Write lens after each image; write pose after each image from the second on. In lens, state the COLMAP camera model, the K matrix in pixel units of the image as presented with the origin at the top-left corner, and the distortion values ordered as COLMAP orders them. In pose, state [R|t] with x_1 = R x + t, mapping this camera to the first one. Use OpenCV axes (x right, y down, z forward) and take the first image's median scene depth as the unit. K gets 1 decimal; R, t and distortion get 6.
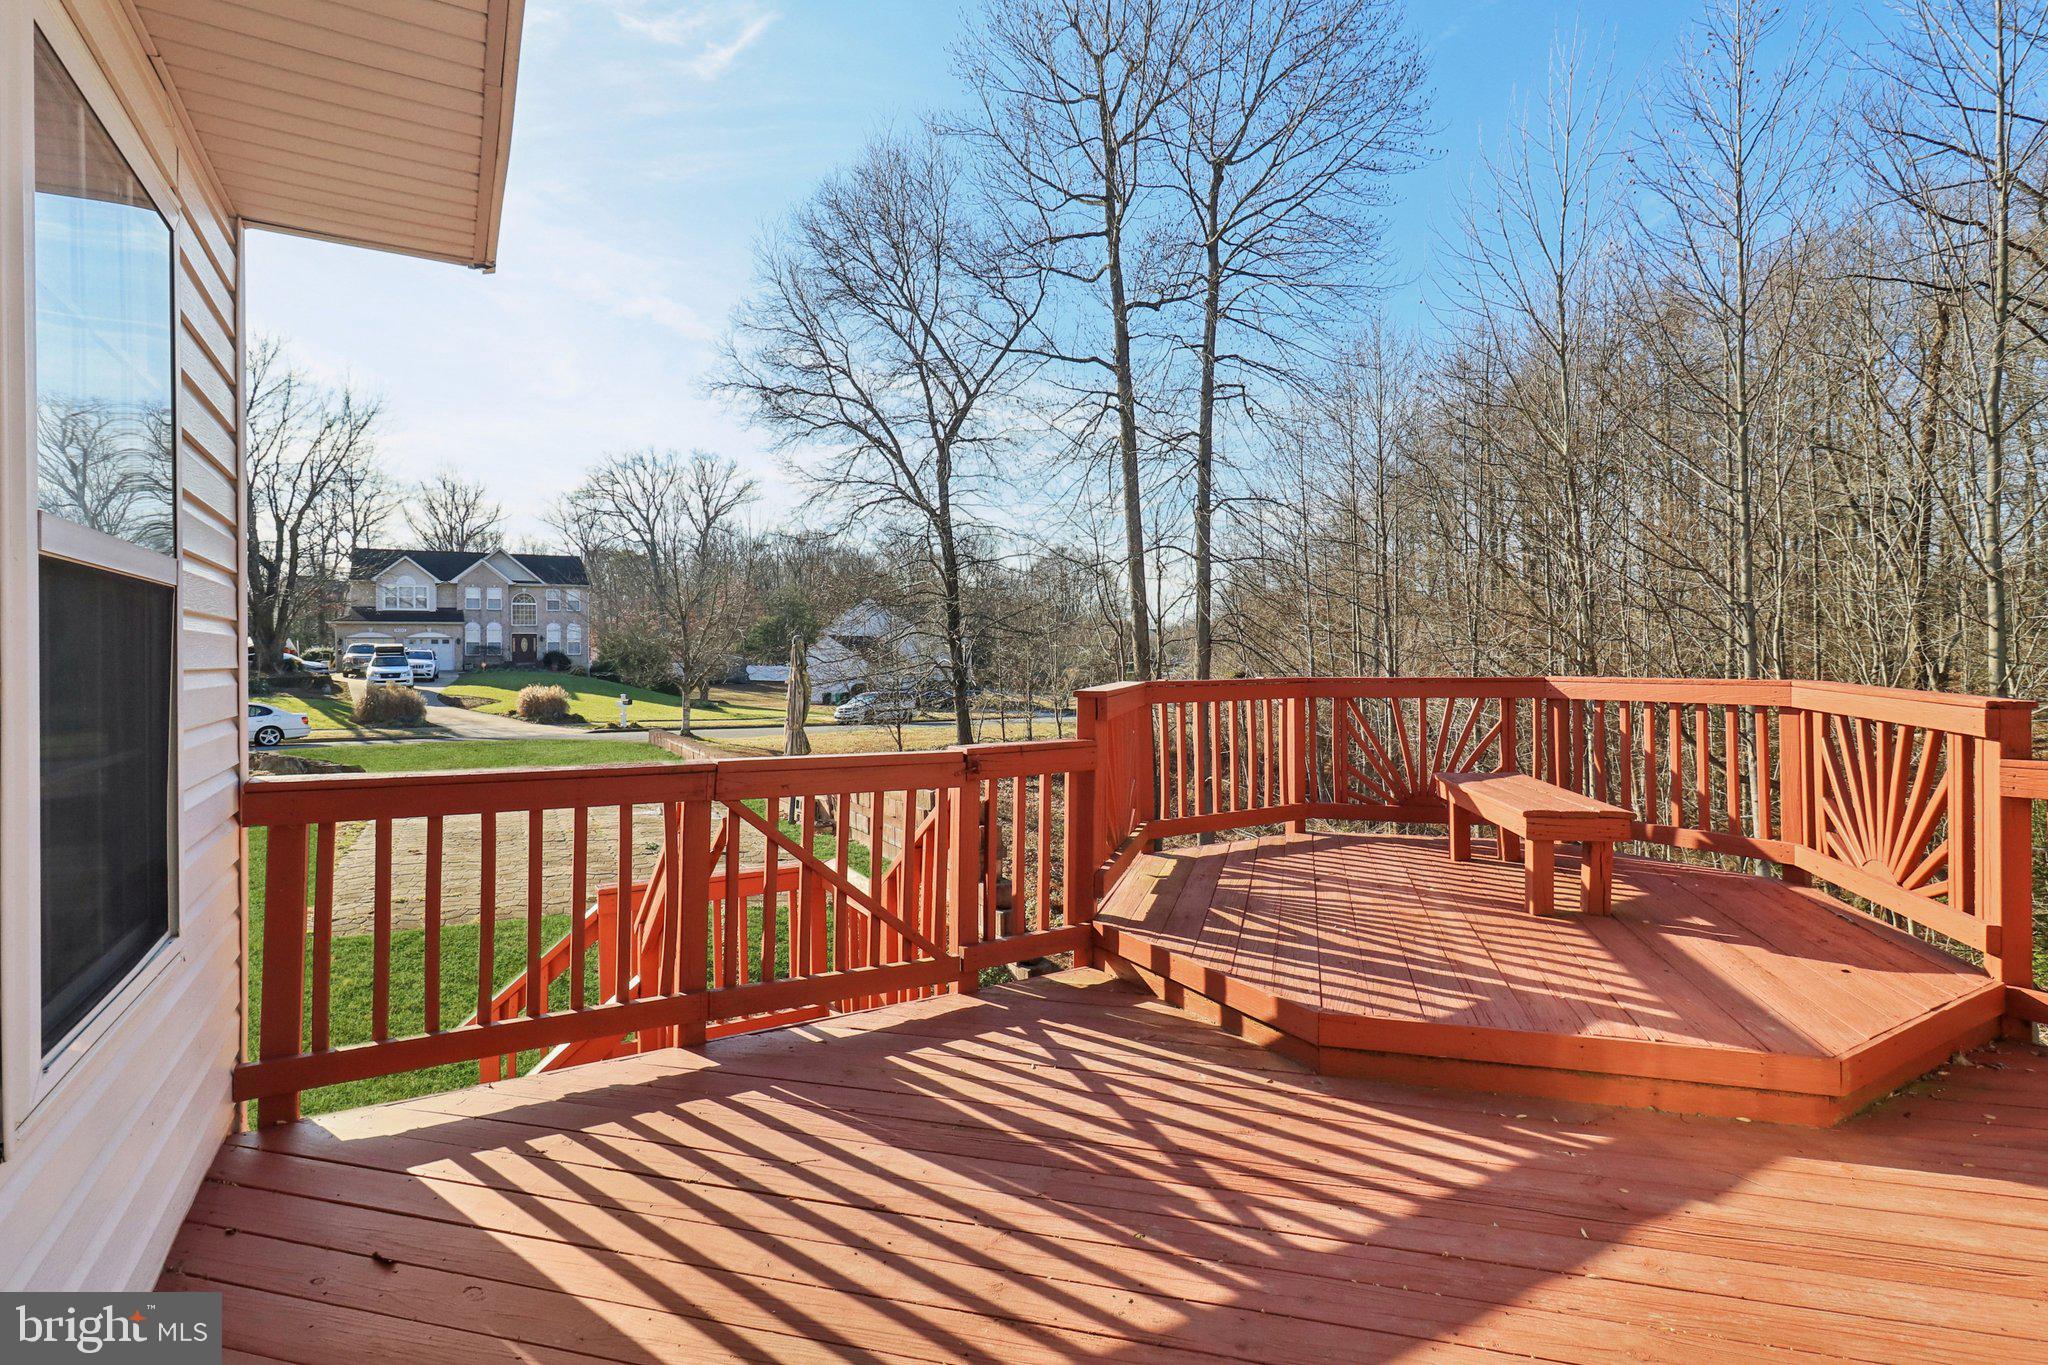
lens RADIAL K [[965.2, 0, 1016.1], [0, 965.2, 662.2], [0, 0, 1]] dist [0.010605, -0.000524]
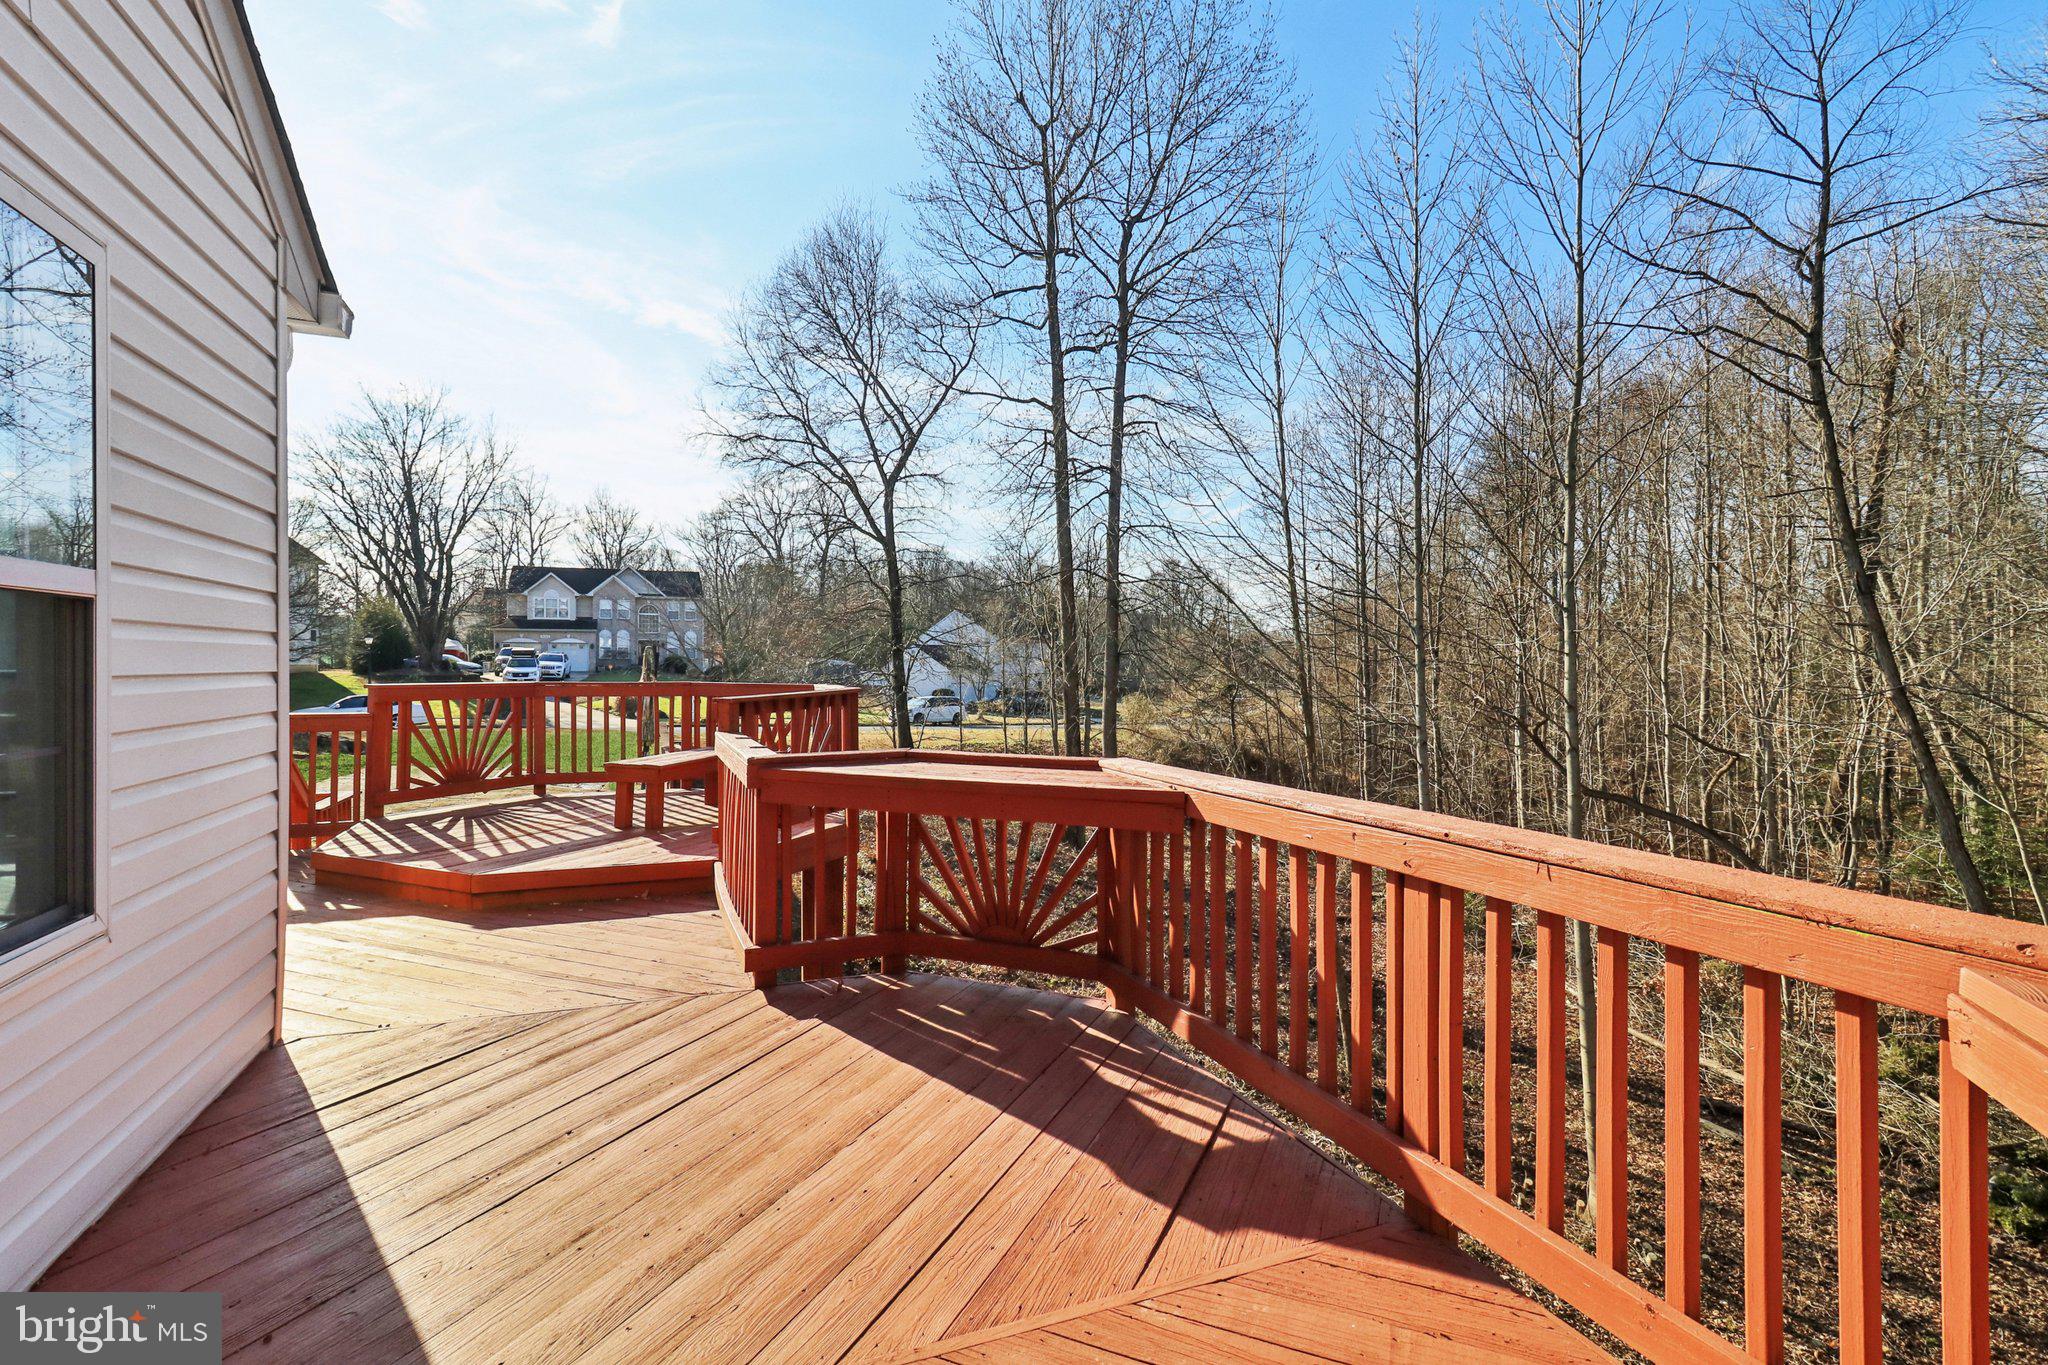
lens RADIAL K [[965.2, 0, 1016.1], [0, 965.2, 662.2], [0, 0, 1]] dist [0.010605, -0.000524]
pose [[0.984343, 0.014250, -0.175685, 0.161221], [-0.015968, 0.999838, -0.008364, -0.001764], [0.175537, 0.011039, 0.984411, -0.057181]]
